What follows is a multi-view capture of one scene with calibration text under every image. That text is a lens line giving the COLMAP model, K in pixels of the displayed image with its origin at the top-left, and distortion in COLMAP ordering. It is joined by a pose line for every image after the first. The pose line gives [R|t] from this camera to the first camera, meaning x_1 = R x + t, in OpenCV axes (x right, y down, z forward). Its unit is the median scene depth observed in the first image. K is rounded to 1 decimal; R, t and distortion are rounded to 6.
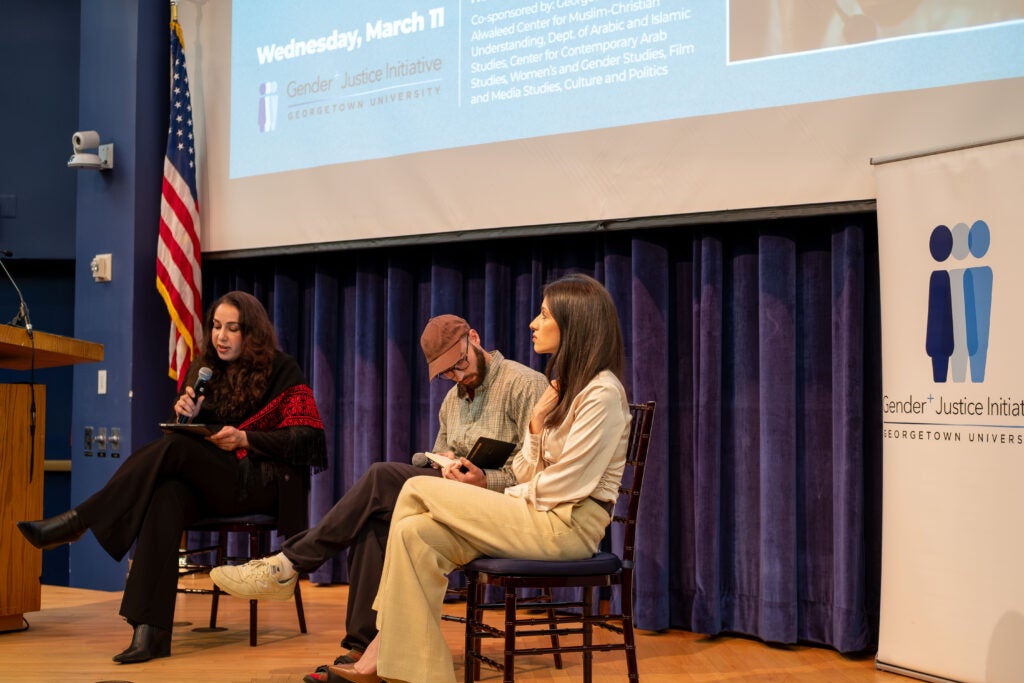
lens RADIAL K [[1707.8, 0, 433.7], [0, 1707.8, 317.5], [0, 0, 1]] dist [-0.048667, 0.244986]
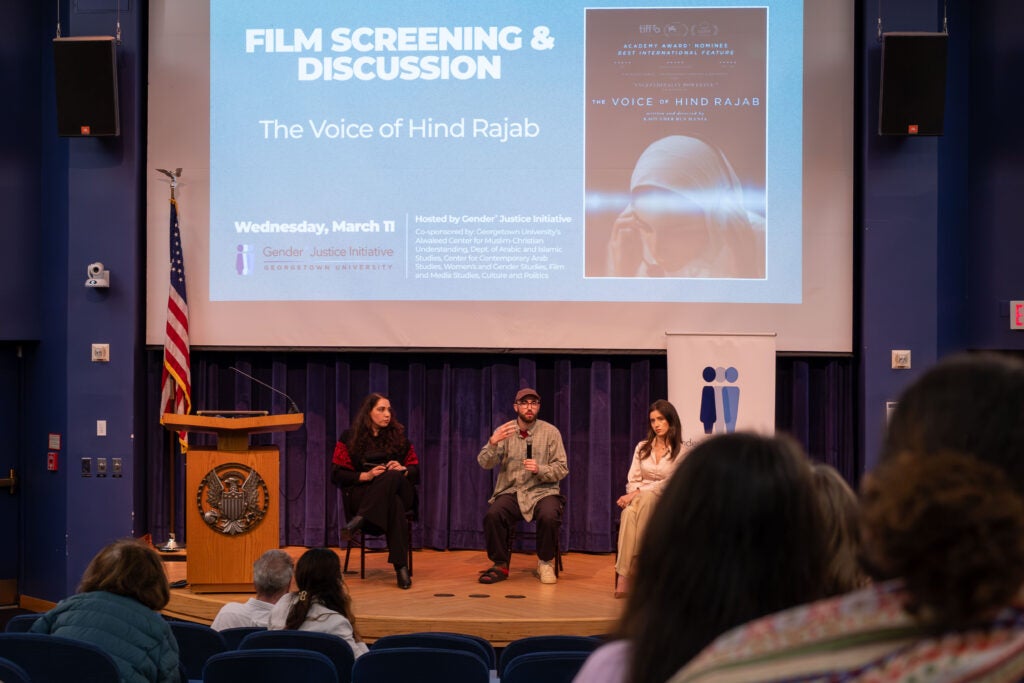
lens RADIAL K [[1707.8, 0, 433.7], [0, 1707.8, 317.5], [0, 0, 1]] dist [-0.048667, 0.244986]
pose [[0.770962, -0.000748, 0.636880, -1.038657], [-0.026778, 0.999077, 0.033590, -0.132888], [-0.636318, -0.042951, 0.770231, -0.391005]]
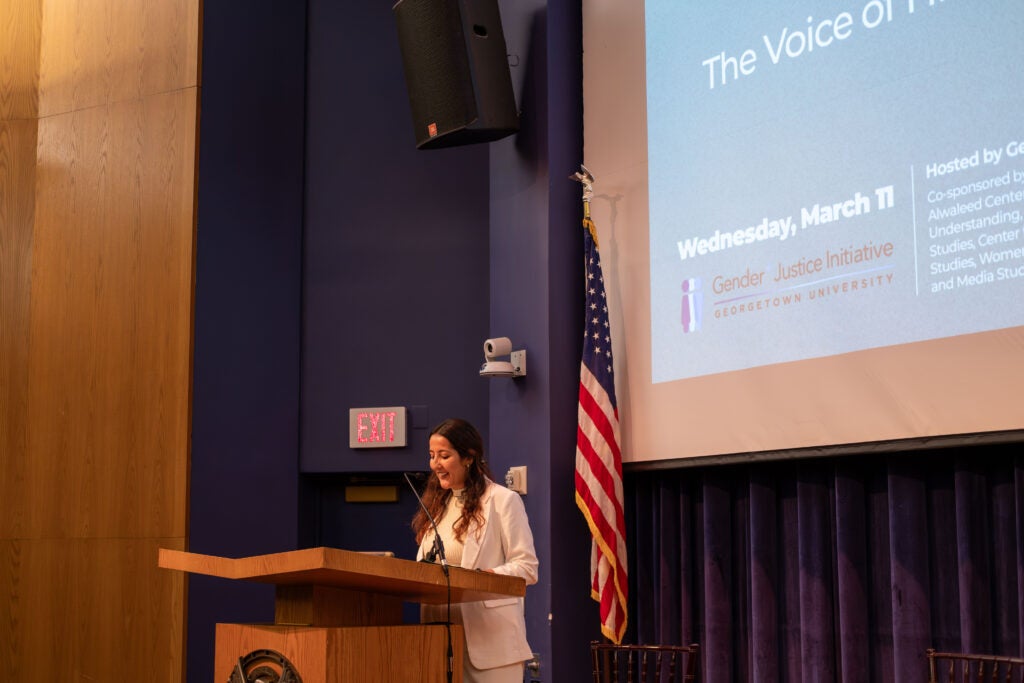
lens RADIAL K [[1547.5, 0, 512.0], [0, 1547.5, 341.5], [0, 0, 1]] dist [-0.017124, 0.091257]
pose [[0.982417, -0.036401, -0.183114, -0.041626], [0.018024, 0.994719, -0.101040, -0.021666], [0.185825, 0.095963, 0.977886, 0.171373]]
